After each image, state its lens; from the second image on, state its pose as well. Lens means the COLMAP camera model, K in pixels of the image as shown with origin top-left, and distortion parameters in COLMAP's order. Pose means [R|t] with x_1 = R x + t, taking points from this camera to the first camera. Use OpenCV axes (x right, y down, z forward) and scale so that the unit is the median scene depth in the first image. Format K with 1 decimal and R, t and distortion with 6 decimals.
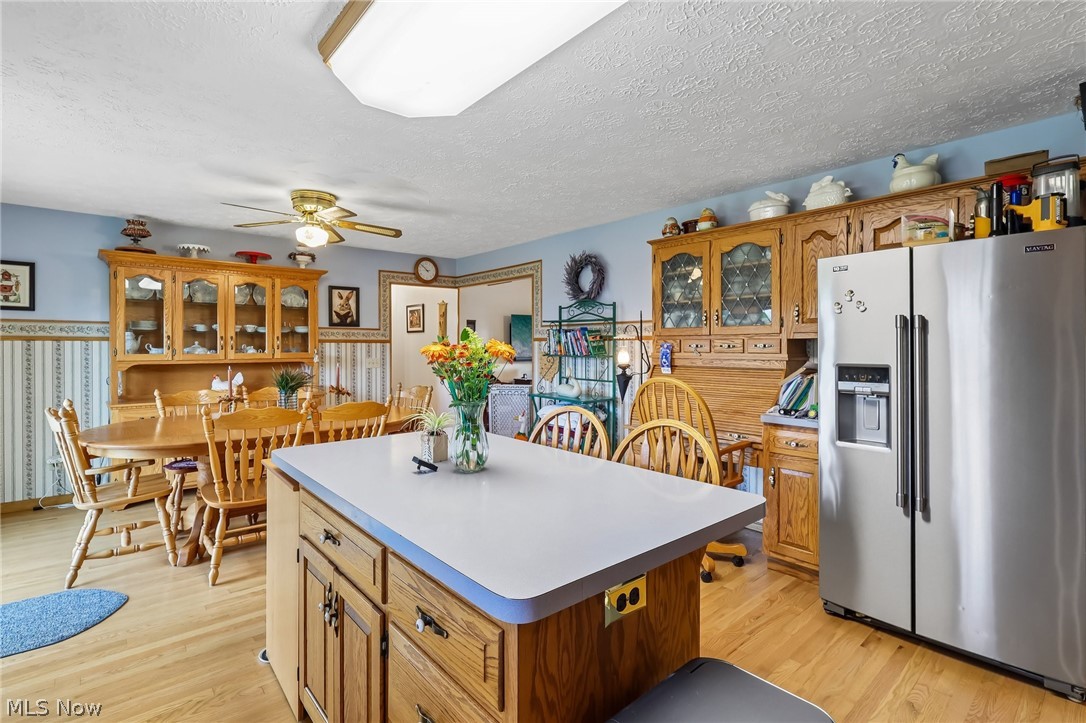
lens RADIAL K [[512.7, 0, 537.2], [0, 512.7, 346.2], [0, 0, 1]] dist [0.002635, -0.000659]
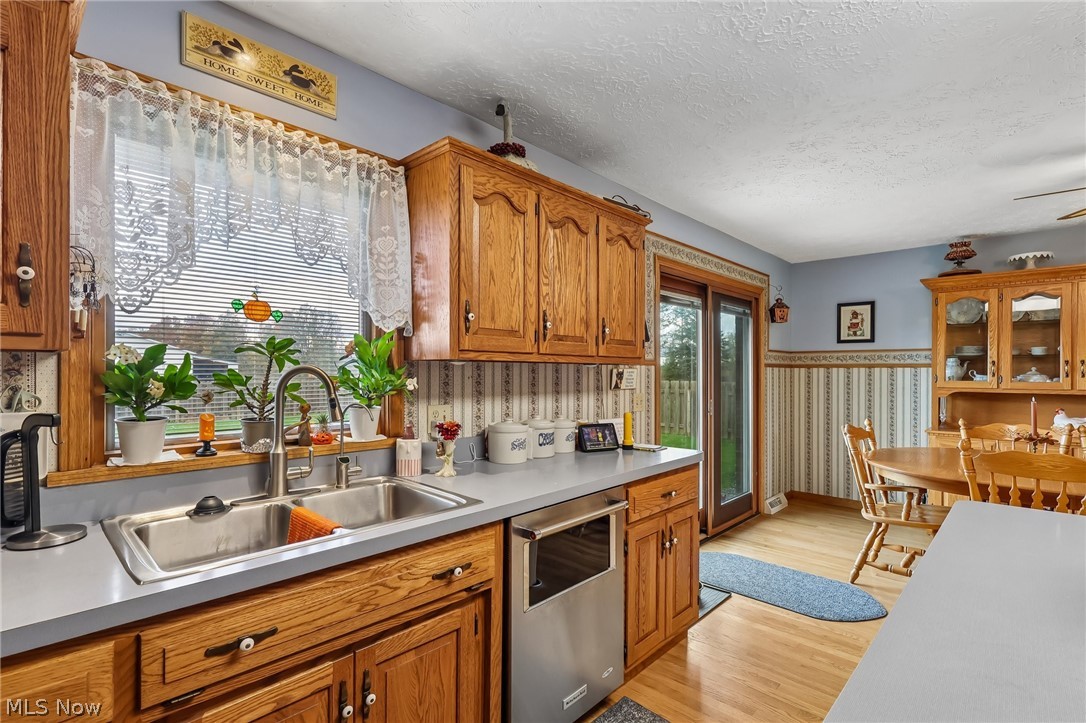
lens RADIAL K [[512.7, 0, 540.5], [0, 512.7, 372.6], [0, 0, 1]] dist [0.002635, -0.000659]
pose [[0.108120, 0.001616, -0.994137, 0.092653], [-0.003600, 0.999993, 0.001234, 0.001389], [0.994131, 0.003445, 0.108125, 0.112083]]
